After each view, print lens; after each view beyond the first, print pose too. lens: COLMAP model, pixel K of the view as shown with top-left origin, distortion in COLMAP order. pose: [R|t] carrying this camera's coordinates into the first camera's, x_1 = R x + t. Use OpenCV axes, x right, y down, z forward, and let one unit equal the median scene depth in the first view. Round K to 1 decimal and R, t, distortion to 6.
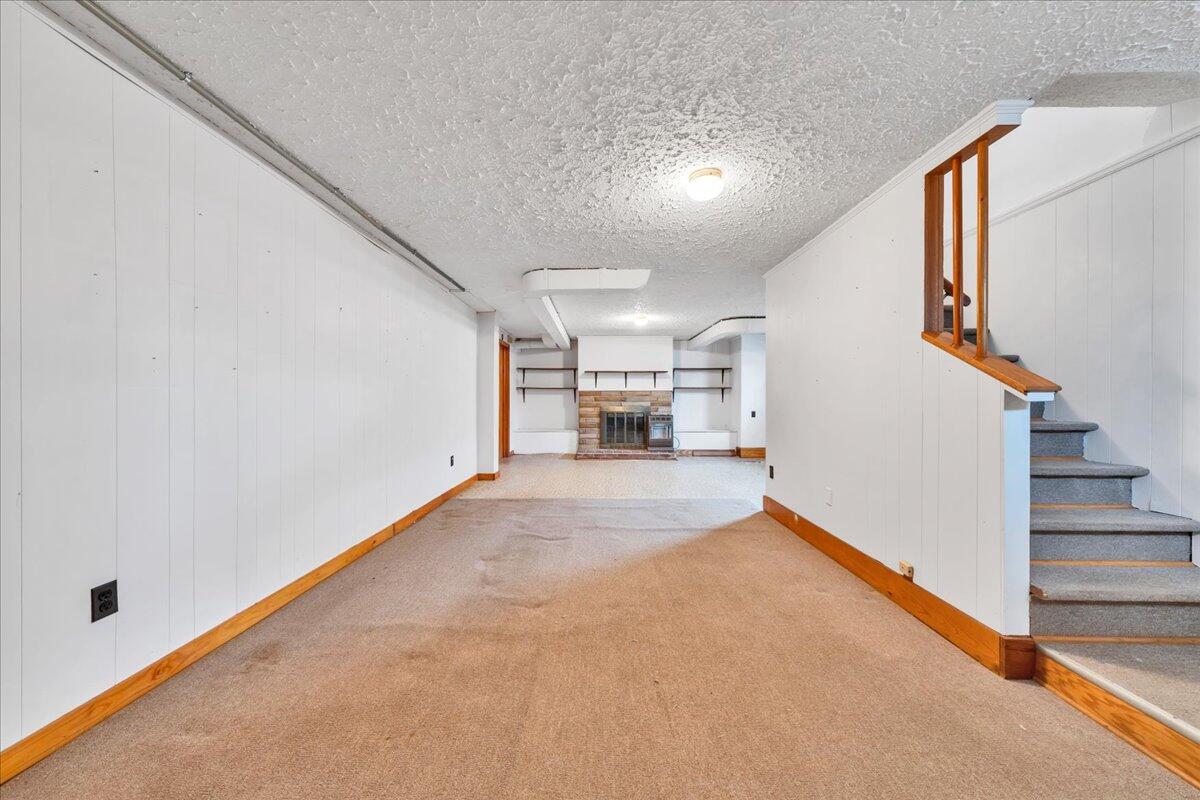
lens RADIAL K [[407.6, 0, 604.3], [0, 407.6, 400.0], [0, 0, 1]] dist [-0.002108, 0.000203]
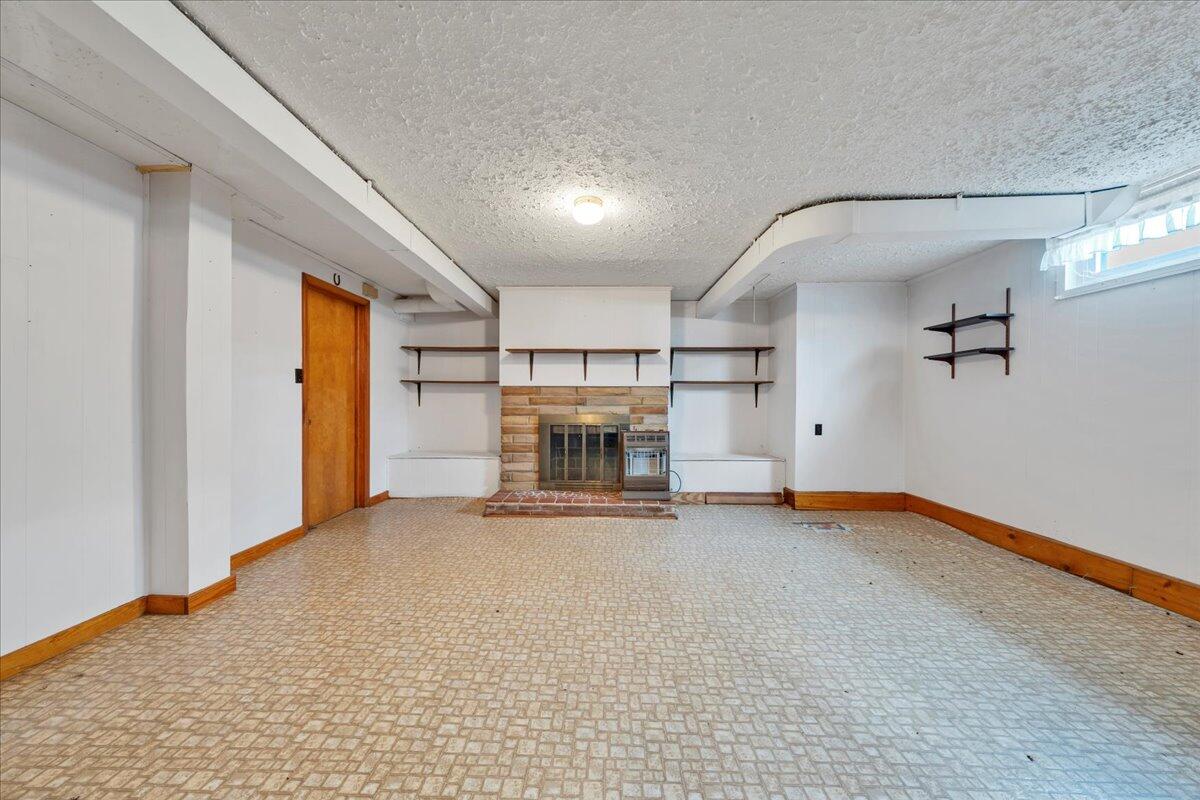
lens RADIAL K [[407.6, 0, 599.7], [0, 407.6, 399.8], [0, 0, 1]] dist [-0.002108, 0.000203]
pose [[0.999724, 0.002956, -0.023316, 0.085789], [-0.003043, 0.999989, -0.003680, -0.001901], [0.023304, 0.003750, 0.999721, 0.443708]]
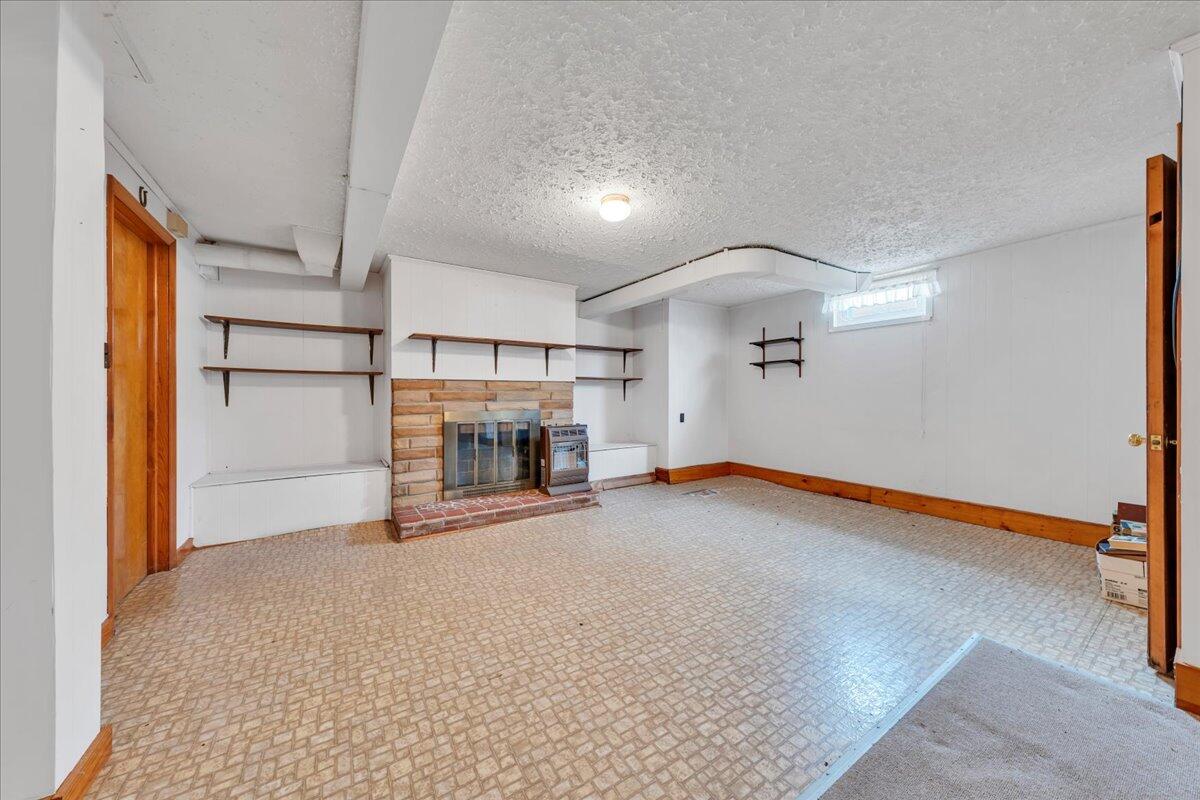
lens RADIAL K [[407.6, 0, 602.5], [0, 407.6, 394.1], [0, 0, 1]] dist [-0.002108, 0.000203]
pose [[0.837418, -0.001720, 0.546561, -0.113865], [0.005226, 0.999975, -0.004860, -0.001925], [-0.546538, 0.006926, 0.837405, 0.496491]]
